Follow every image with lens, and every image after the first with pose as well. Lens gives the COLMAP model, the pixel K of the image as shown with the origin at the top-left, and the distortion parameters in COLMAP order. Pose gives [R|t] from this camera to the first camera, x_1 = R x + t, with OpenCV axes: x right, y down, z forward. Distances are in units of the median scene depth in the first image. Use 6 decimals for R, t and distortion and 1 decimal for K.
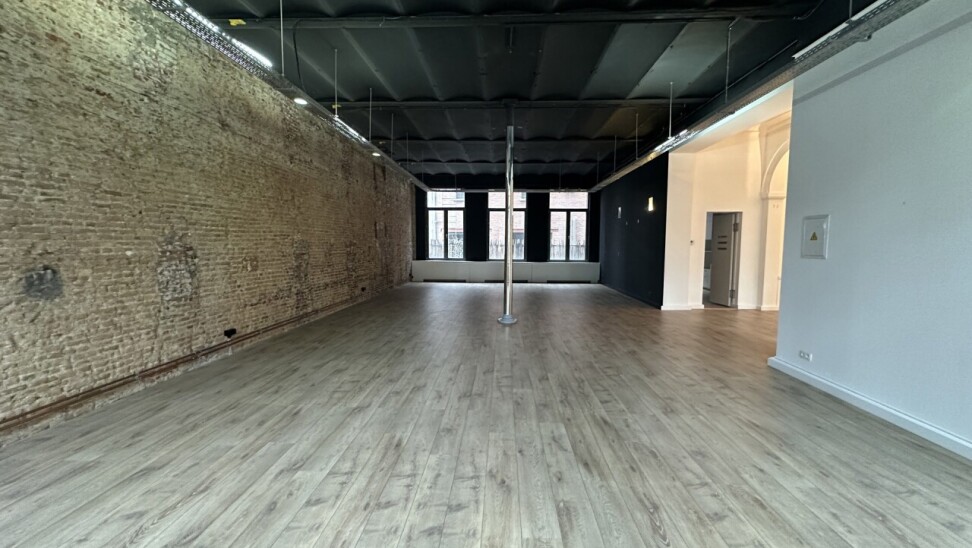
lens RADIAL K [[387.4, 0, 485.6], [0, 387.4, 273.5], [0, 0, 1]] dist [-0.004025, 0.000473]
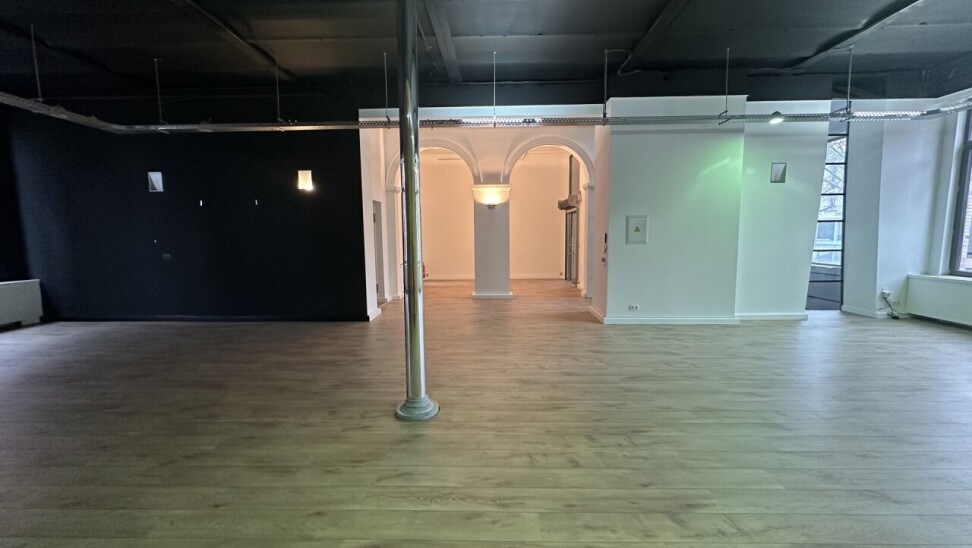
lens RADIAL K [[387.4, 0, 488.3], [0, 387.4, 273.1], [0, 0, 1]] dist [-0.004025, 0.000473]
pose [[-0.025237, -0.101998, 0.994464, -0.662974], [0.083930, 0.991053, 0.103778, -0.130633], [-0.996152, 0.086084, -0.016451, 1.595223]]
